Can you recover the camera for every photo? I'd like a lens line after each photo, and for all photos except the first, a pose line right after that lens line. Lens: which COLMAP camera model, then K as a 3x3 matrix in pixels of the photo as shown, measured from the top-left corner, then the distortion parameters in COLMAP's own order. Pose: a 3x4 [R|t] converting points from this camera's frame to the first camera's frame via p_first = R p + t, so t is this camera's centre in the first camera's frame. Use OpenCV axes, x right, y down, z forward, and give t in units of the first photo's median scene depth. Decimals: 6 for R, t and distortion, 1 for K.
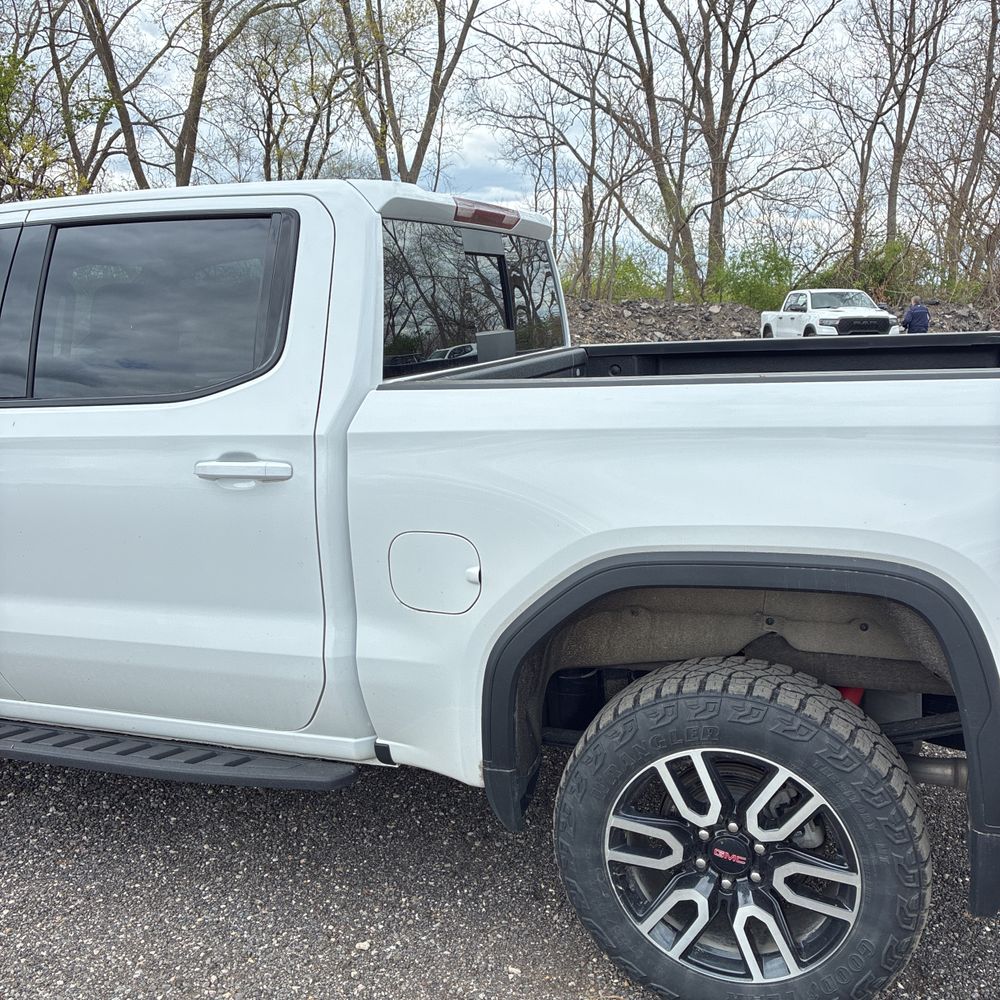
lens RADIAL K [[1020.9, 0, 496.6], [0, 1020.9, 482.9], [0, 0, 1]] dist [0.004173, 0.027261]
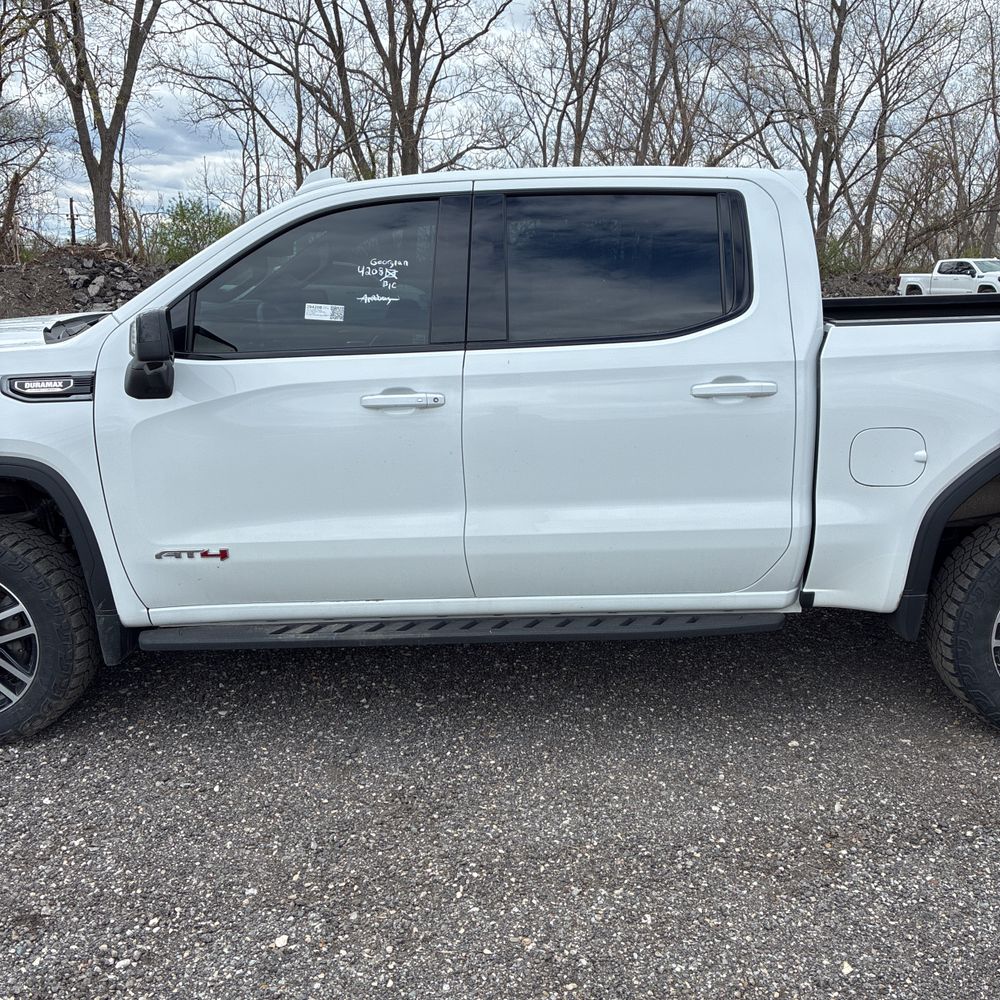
lens RADIAL K [[1020.9, 0, 496.6], [0, 1020.9, 482.9], [0, 0, 1]] dist [0.004173, 0.027261]
pose [[0.943327, -0.053014, 0.327602, -0.719496], [0.044185, 0.998433, 0.034341, 0.036071], [-0.328910, -0.017920, 0.944191, -0.104501]]
